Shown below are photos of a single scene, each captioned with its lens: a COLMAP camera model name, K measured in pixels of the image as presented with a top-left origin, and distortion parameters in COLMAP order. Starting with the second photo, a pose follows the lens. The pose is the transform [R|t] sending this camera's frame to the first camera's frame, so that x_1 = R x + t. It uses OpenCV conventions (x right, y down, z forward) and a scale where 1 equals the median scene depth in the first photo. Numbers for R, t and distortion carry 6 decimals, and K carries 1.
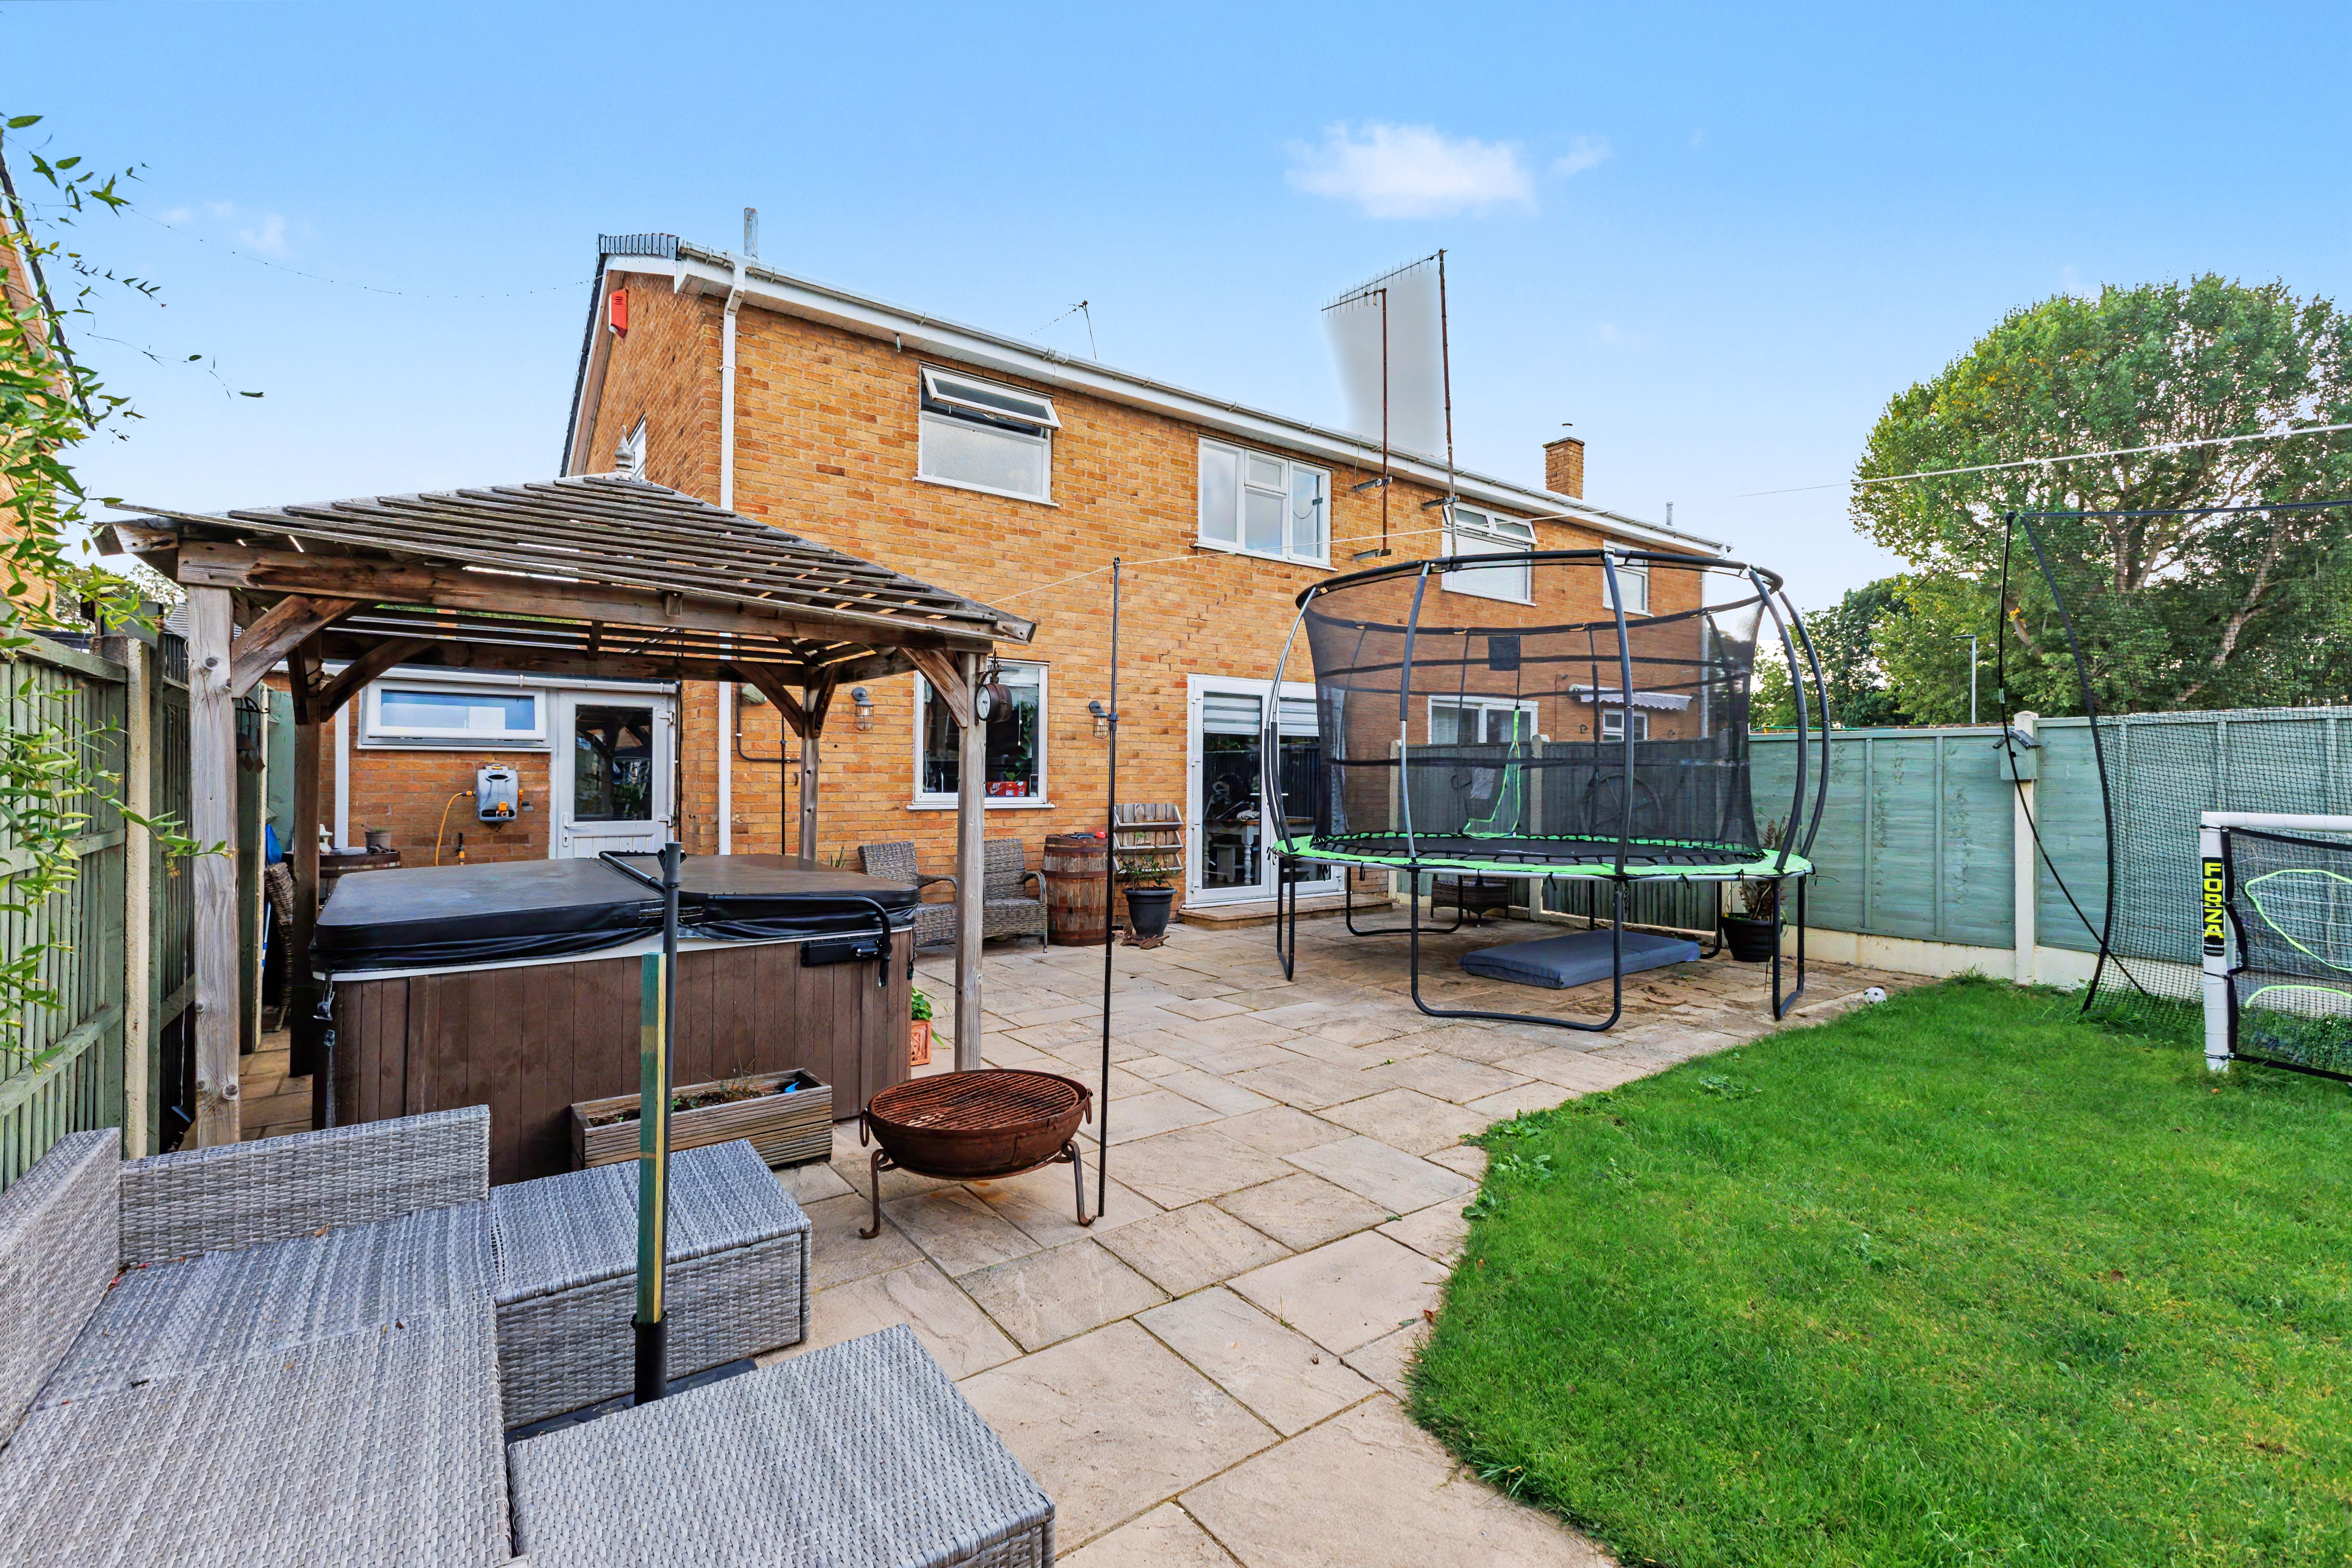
lens RADIAL K [[1026.8, 0, 1186.0], [0, 1026.8, 774.7], [0, 0, 1]] dist [0.019397, -0.006857]
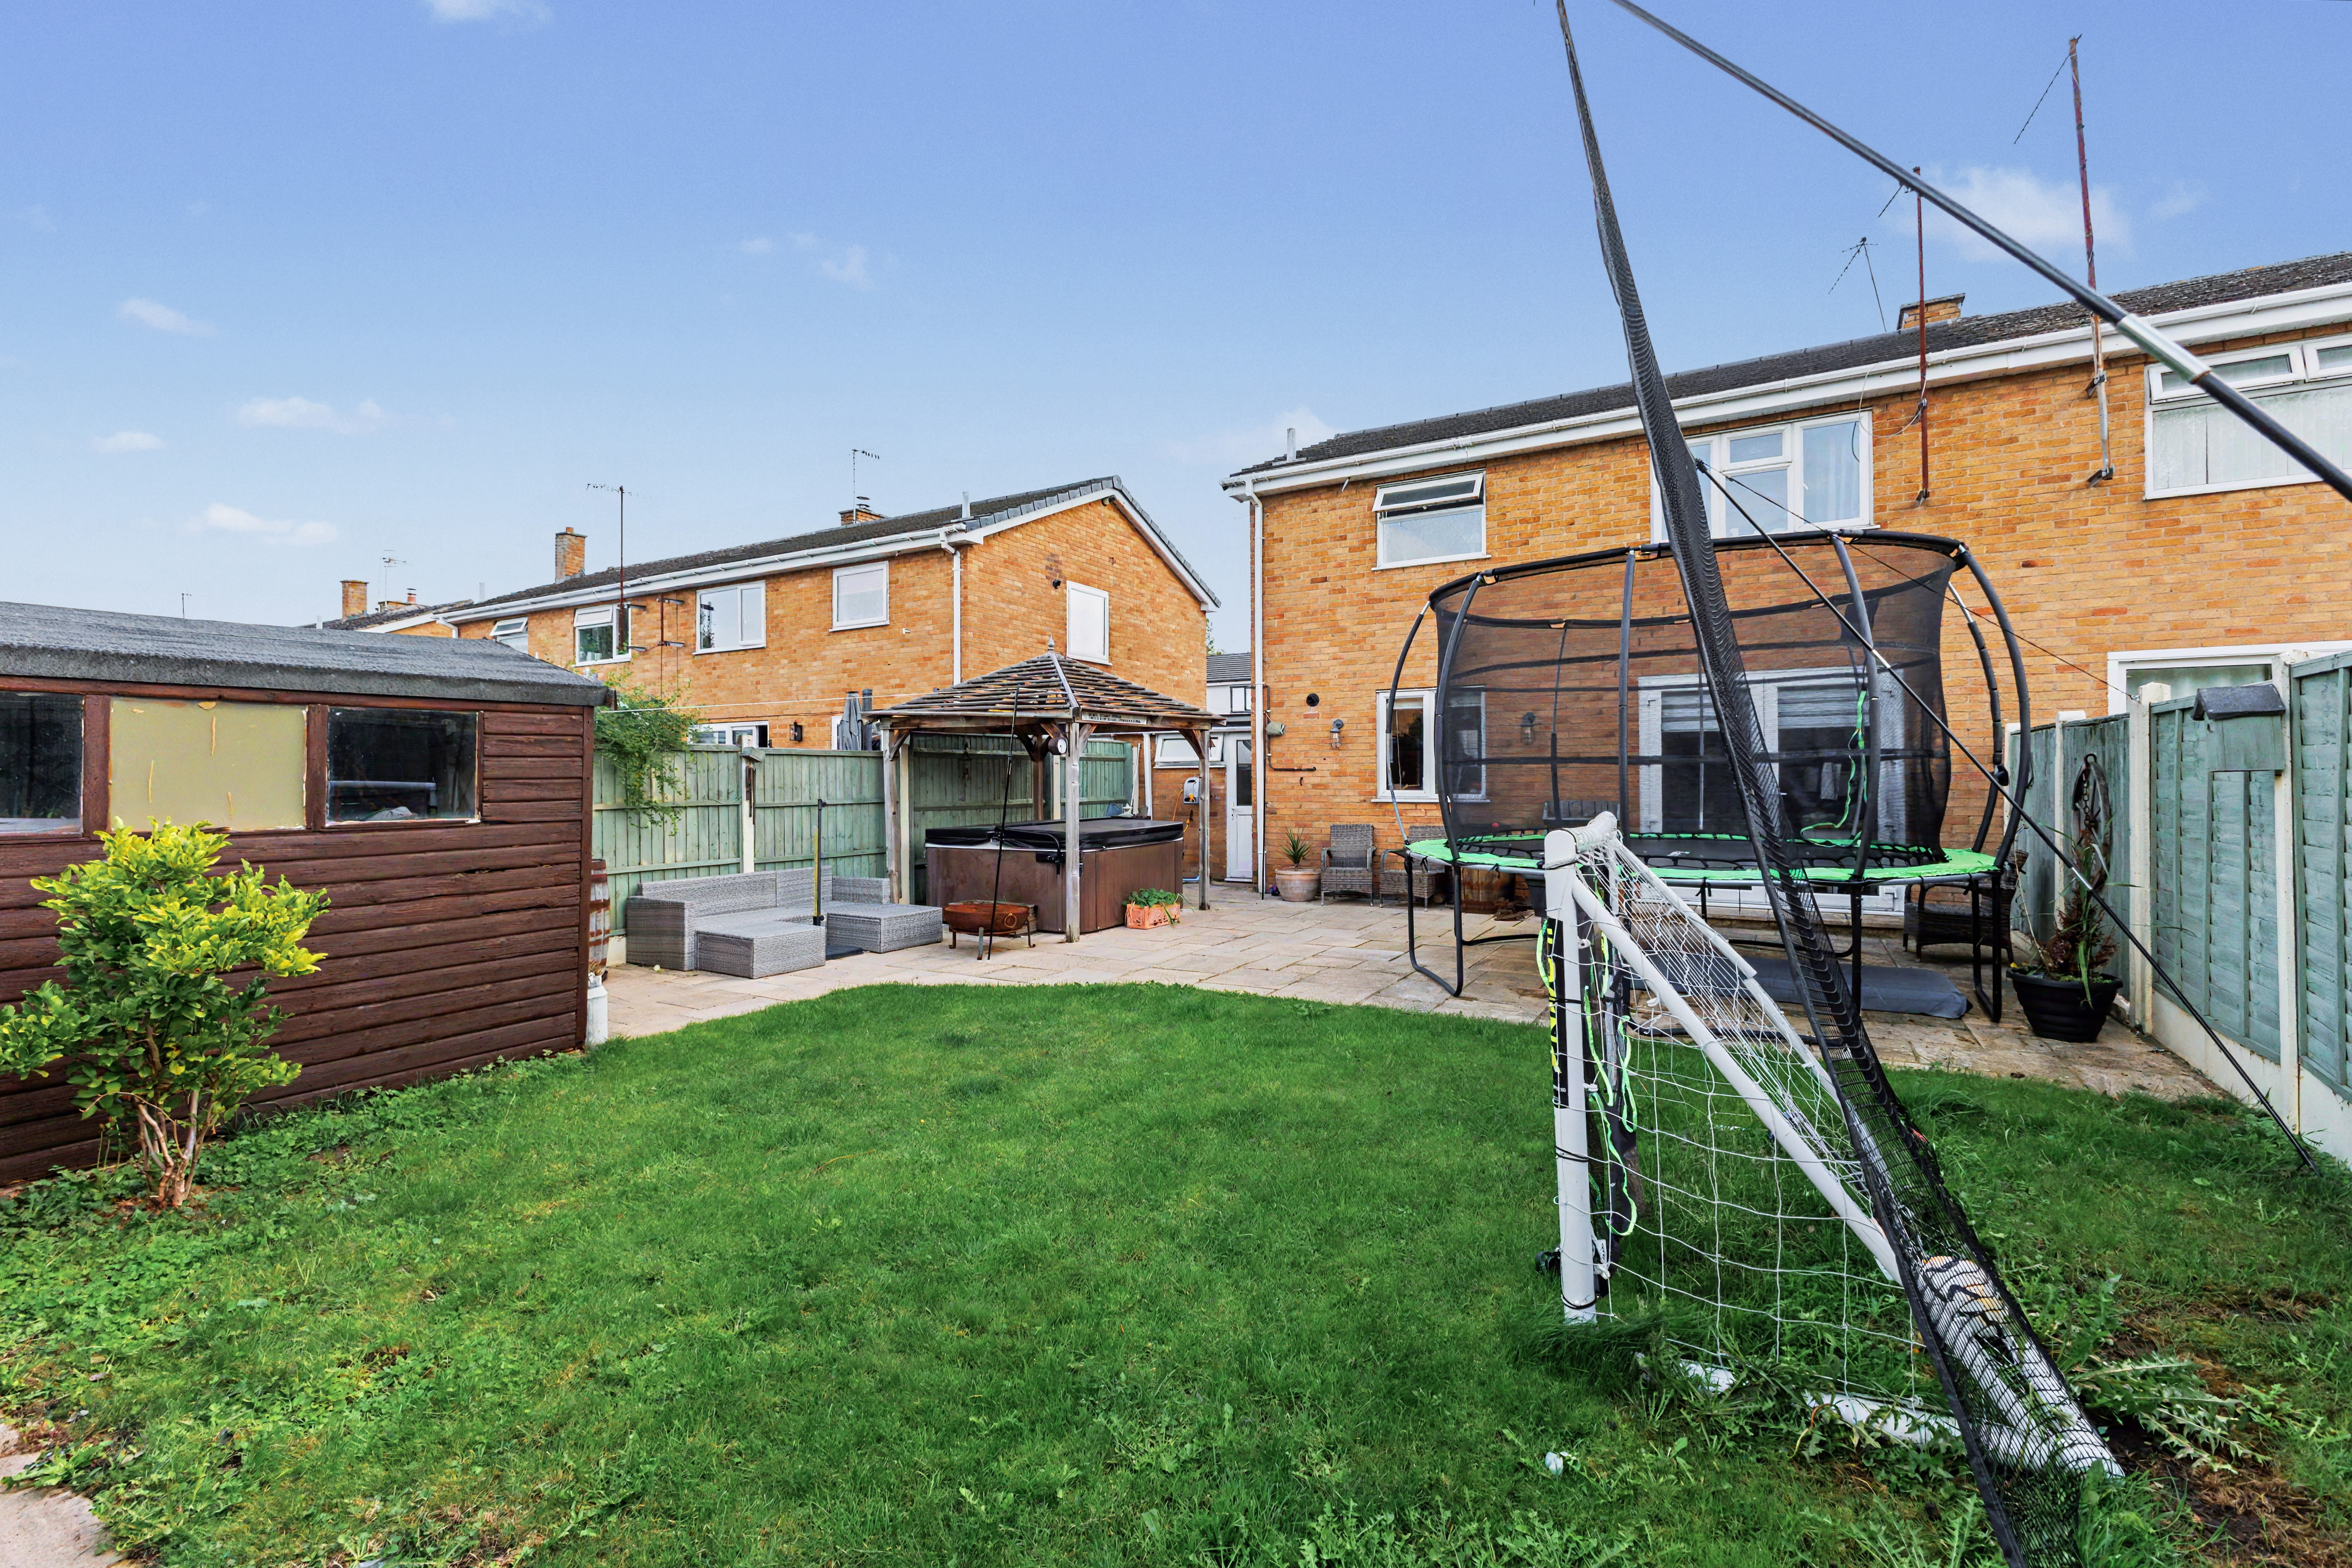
lens RADIAL K [[1026.8, 0, 1171.4], [0, 1026.8, 771.7], [0, 0, 1]] dist [0.019397, -0.006857]
pose [[0.397873, -0.017317, -0.917277, 0.948908], [0.010654, 0.999842, -0.014255, 0.009773], [0.917379, -0.004101, 0.397994, 0.181700]]
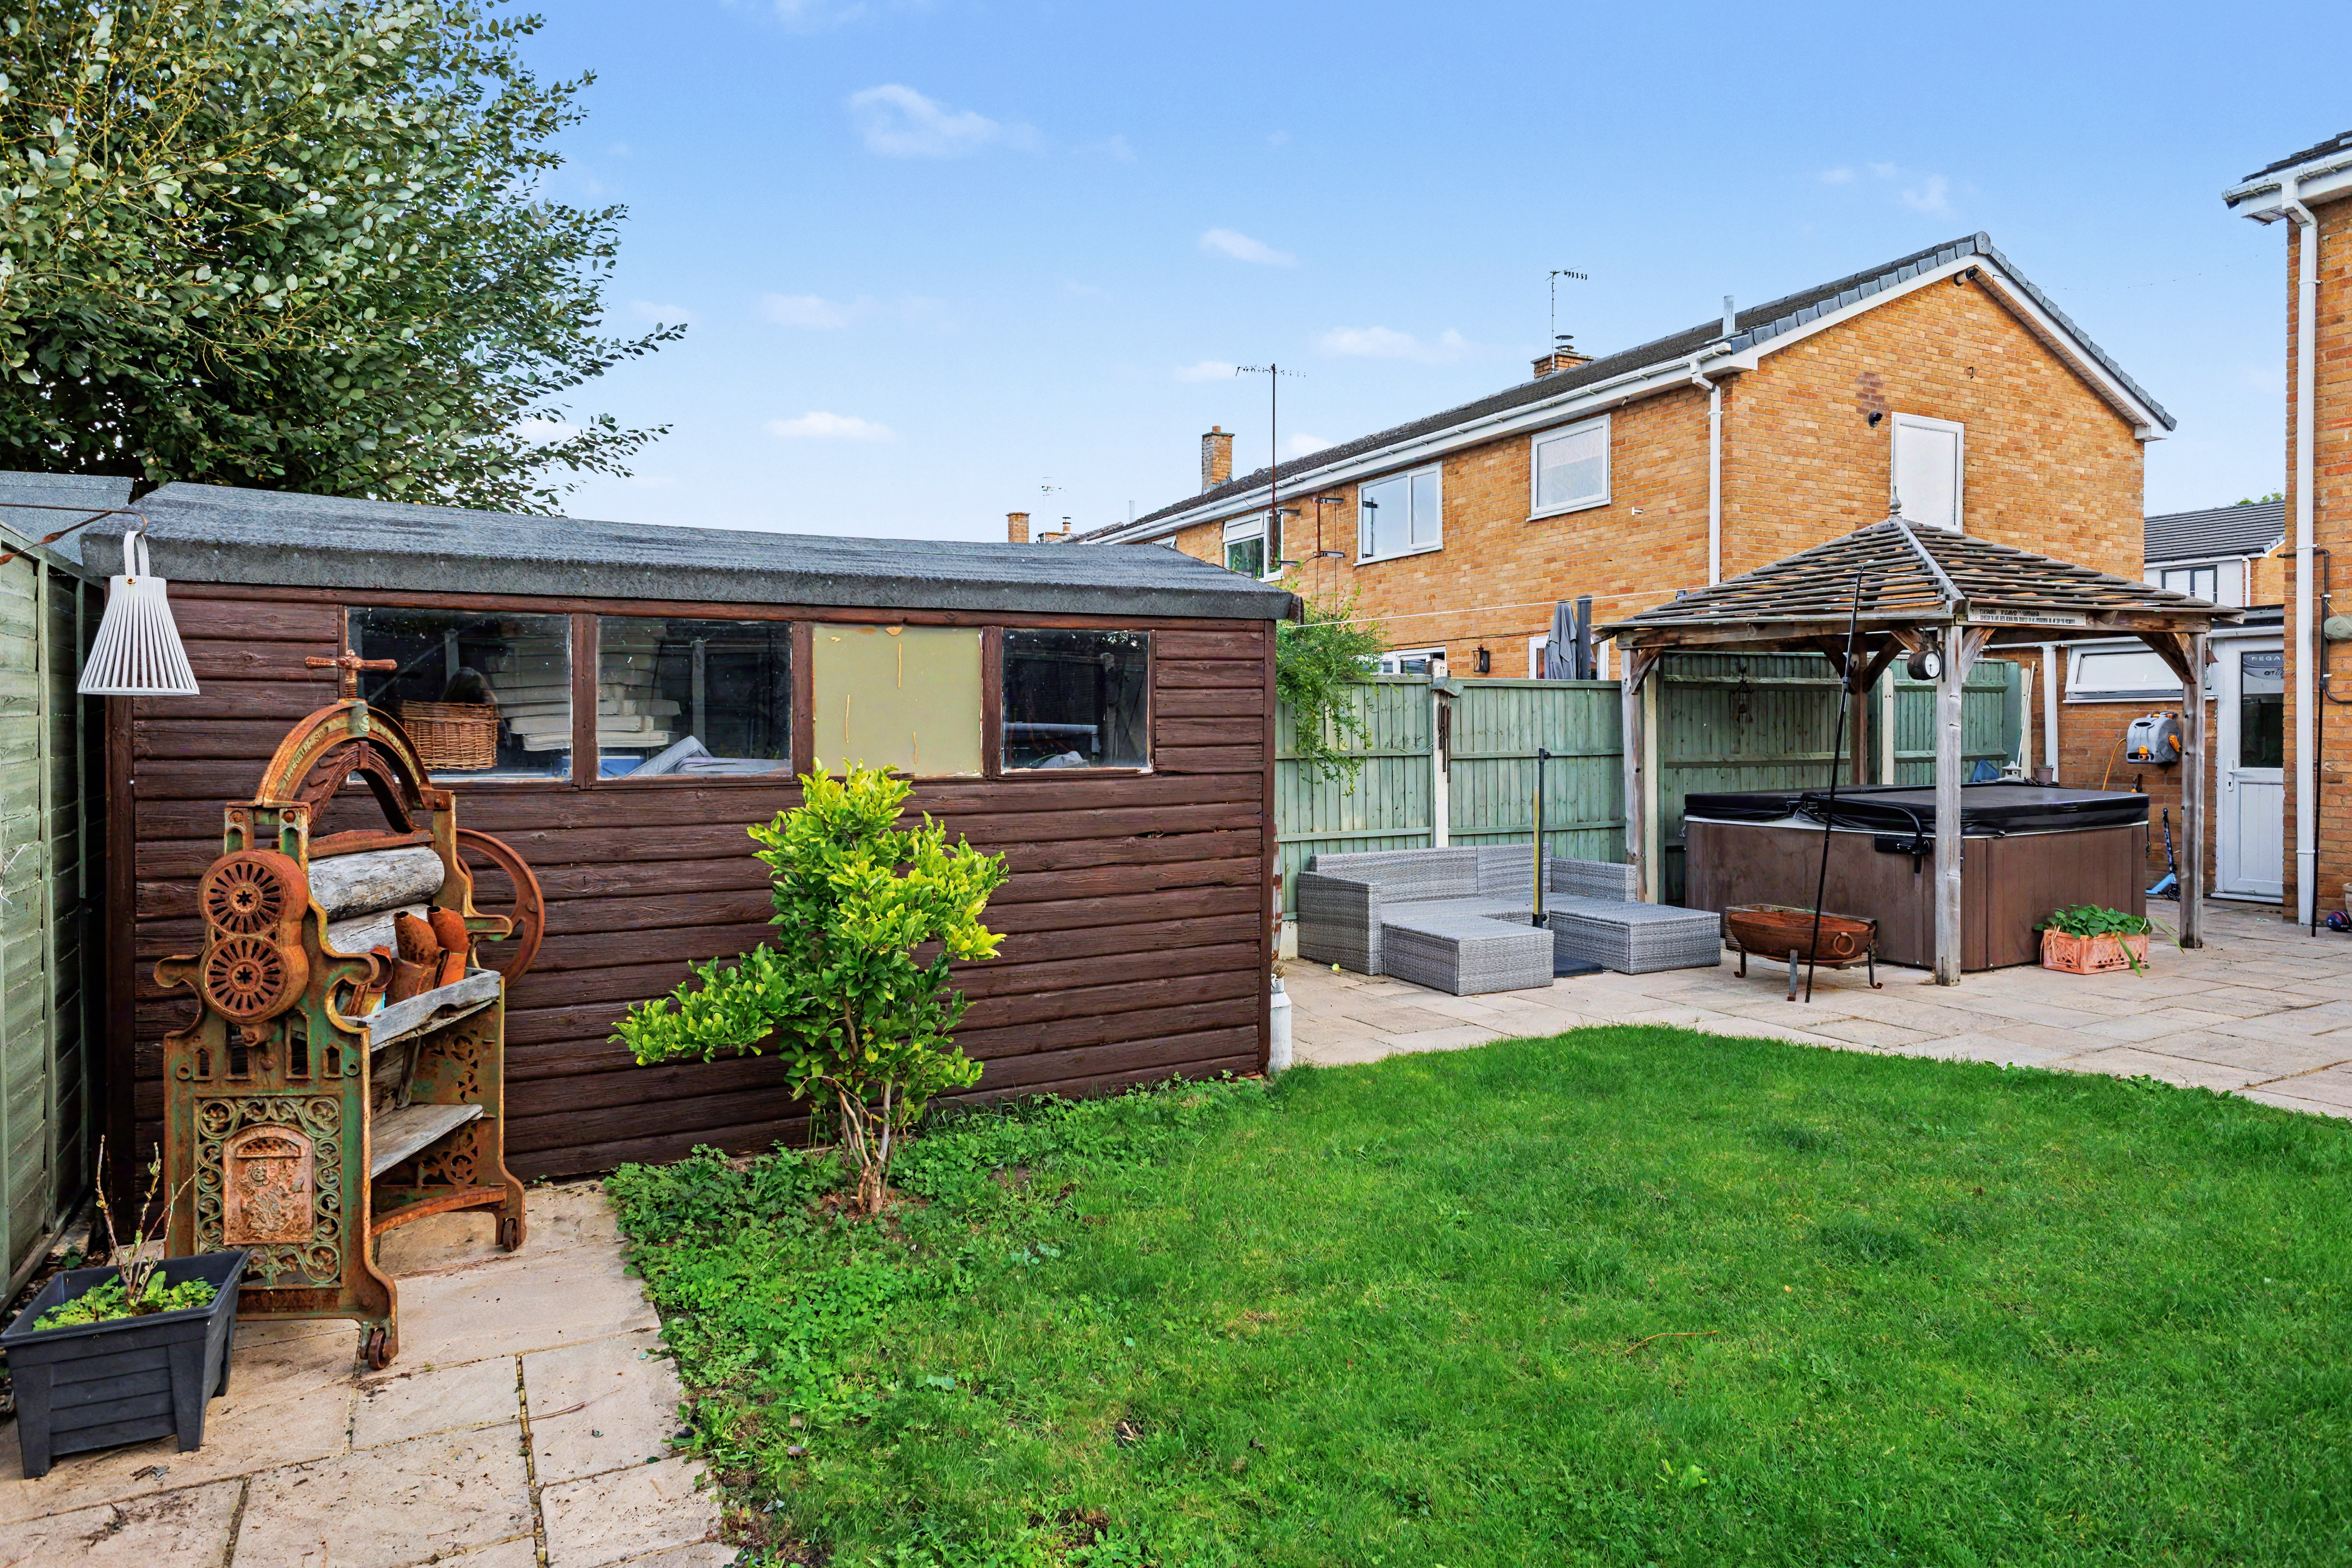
lens RADIAL K [[1386.6, 0, 1177.1], [0, 1386.6, 765.8], [0, 0, 1]] dist [-0.013276, 0.001437]
pose [[-0.144904, 0.018819, -0.989267, 0.861324], [0.006151, 0.999817, 0.018119, 0.011865], [0.989427, -0.003460, -0.144993, 0.155105]]
